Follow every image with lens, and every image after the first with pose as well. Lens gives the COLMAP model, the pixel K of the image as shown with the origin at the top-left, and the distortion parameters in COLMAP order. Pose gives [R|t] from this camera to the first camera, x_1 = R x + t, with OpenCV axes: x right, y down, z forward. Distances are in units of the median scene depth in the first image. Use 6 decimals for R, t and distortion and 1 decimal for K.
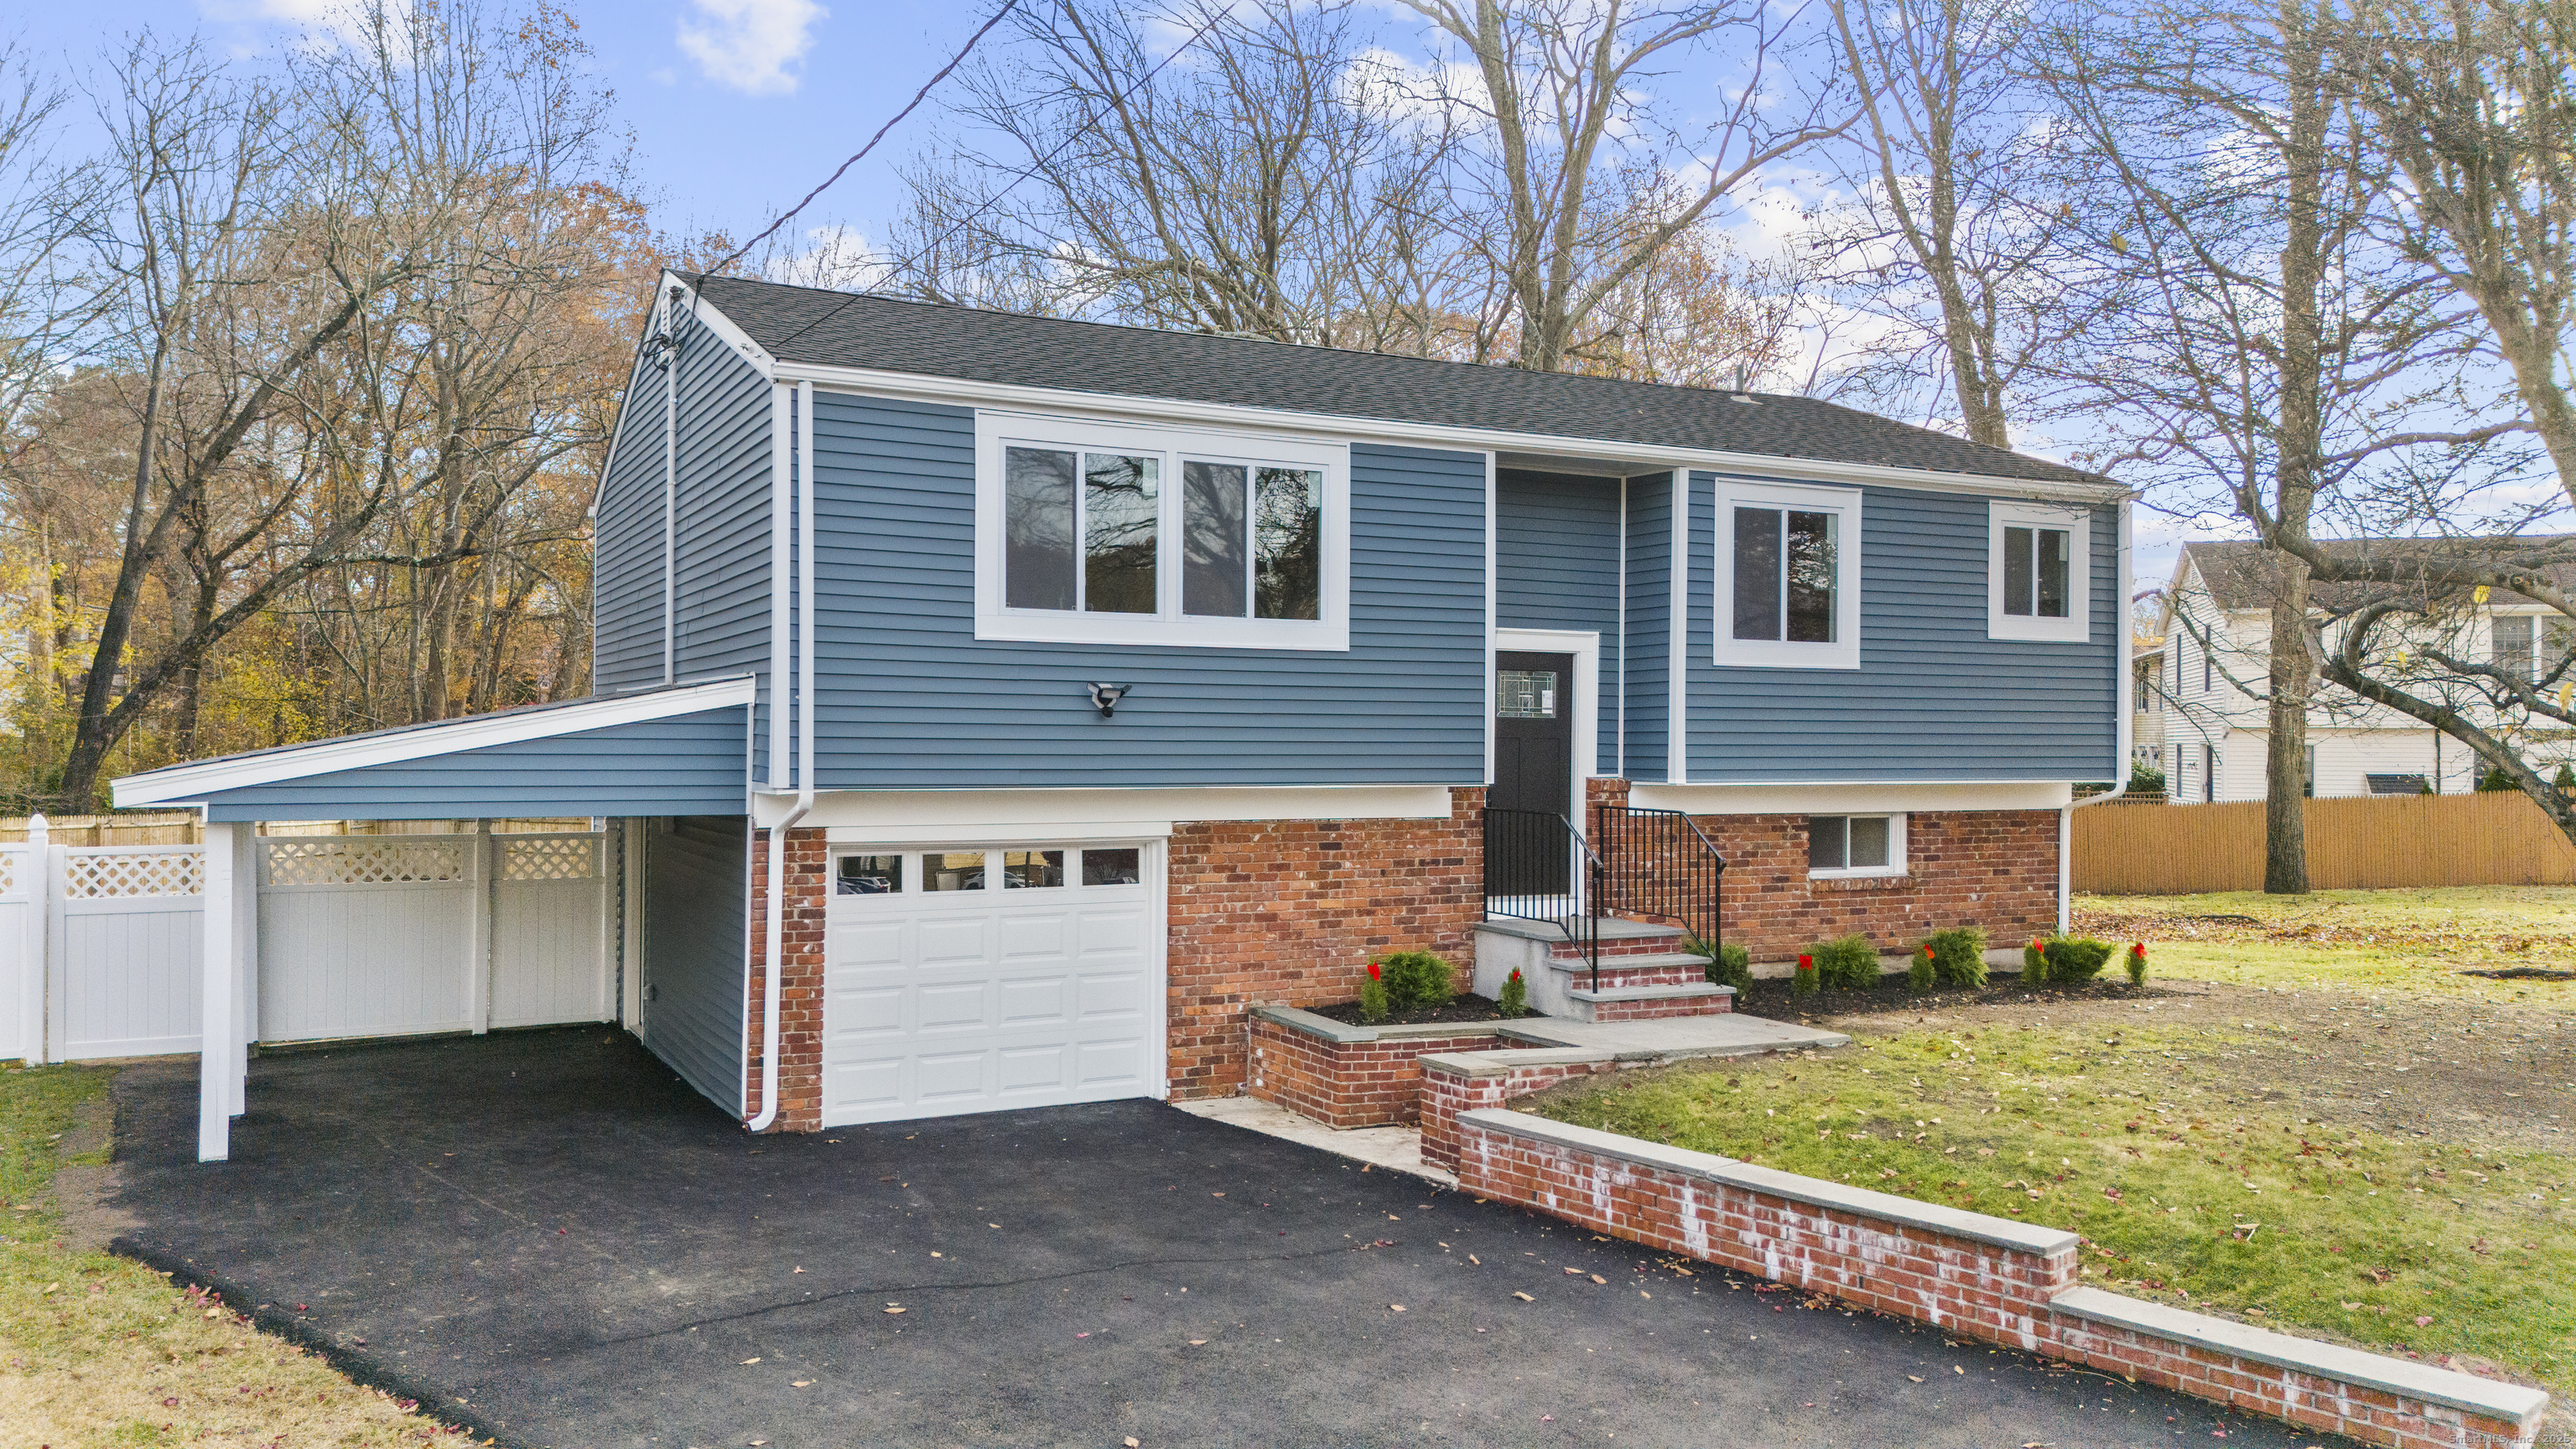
lens RADIAL K [[1901.8, 0, 1285.4], [0, 1901.8, 737.0], [0, 0, 1]] dist [0.082433, -0.092887]
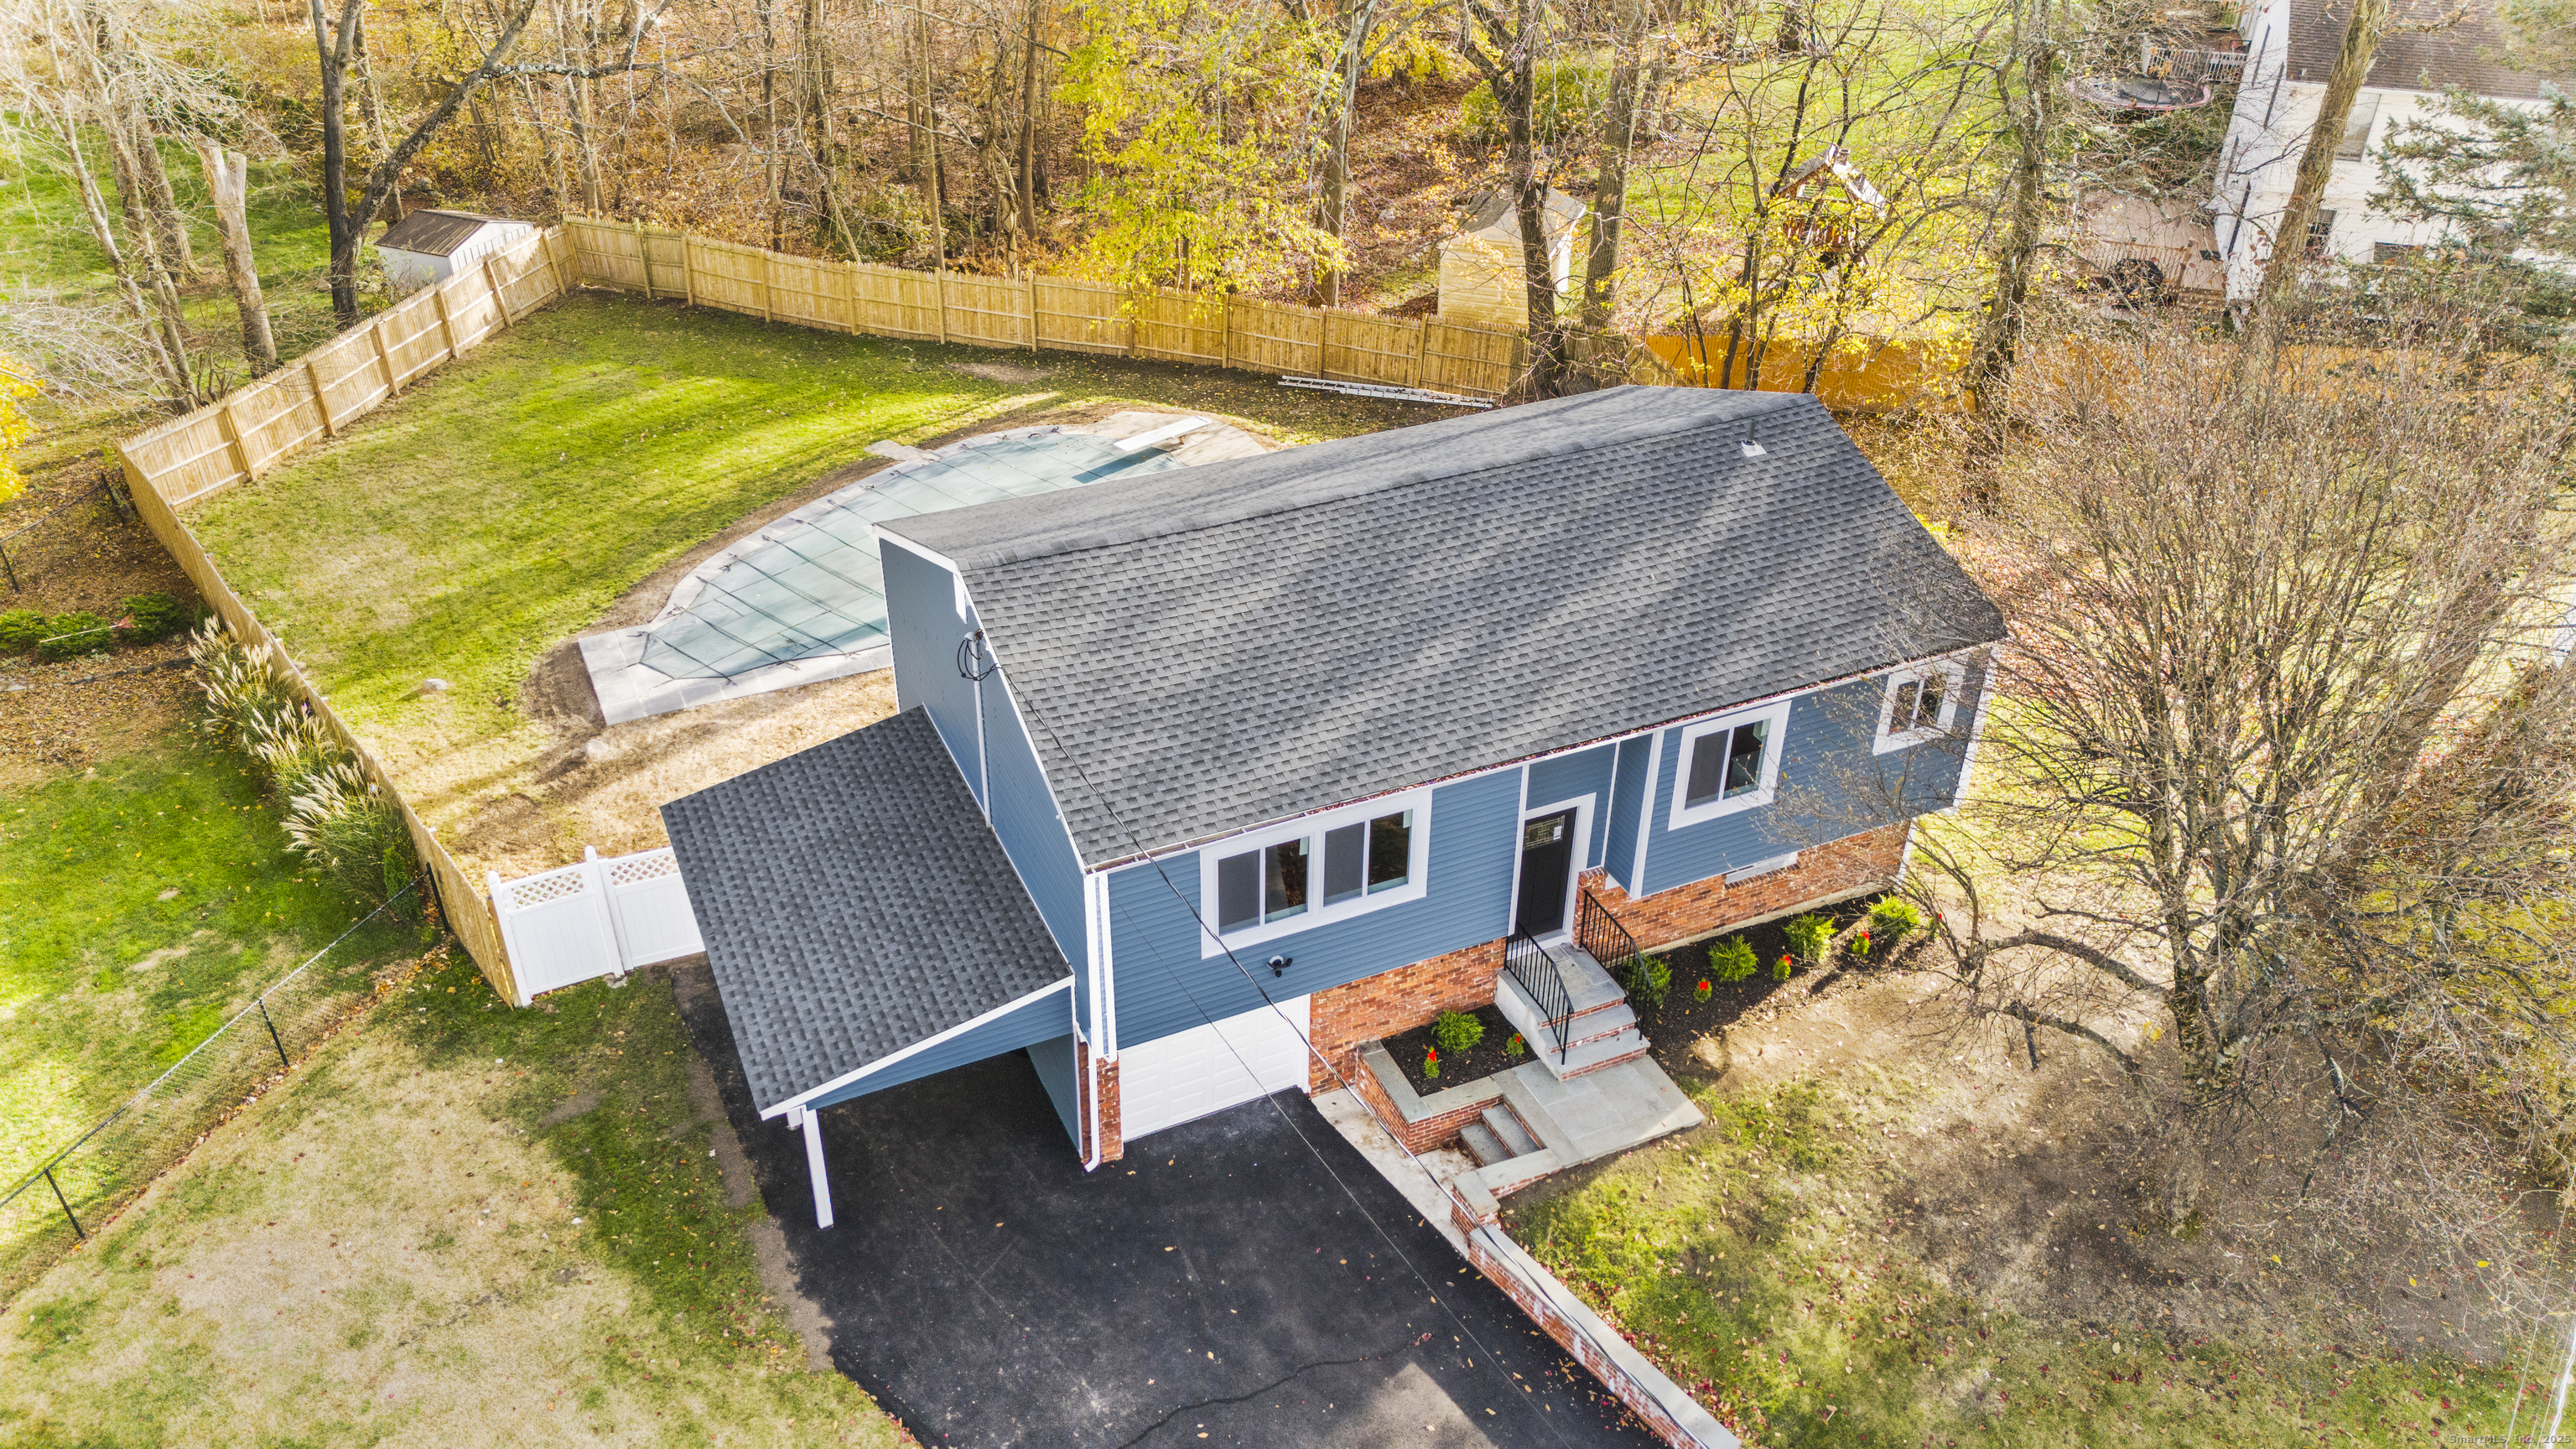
lens RADIAL K [[1901.8, 0, 1285.4], [0, 1901.8, 737.0], [0, 0, 1]] dist [0.082433, -0.092887]
pose [[0.999131, 0.028242, -0.030647, -0.039720], [-0.006556, 0.832719, 0.553657, -1.046547], [0.041157, -0.552975, 0.832181, -0.262834]]
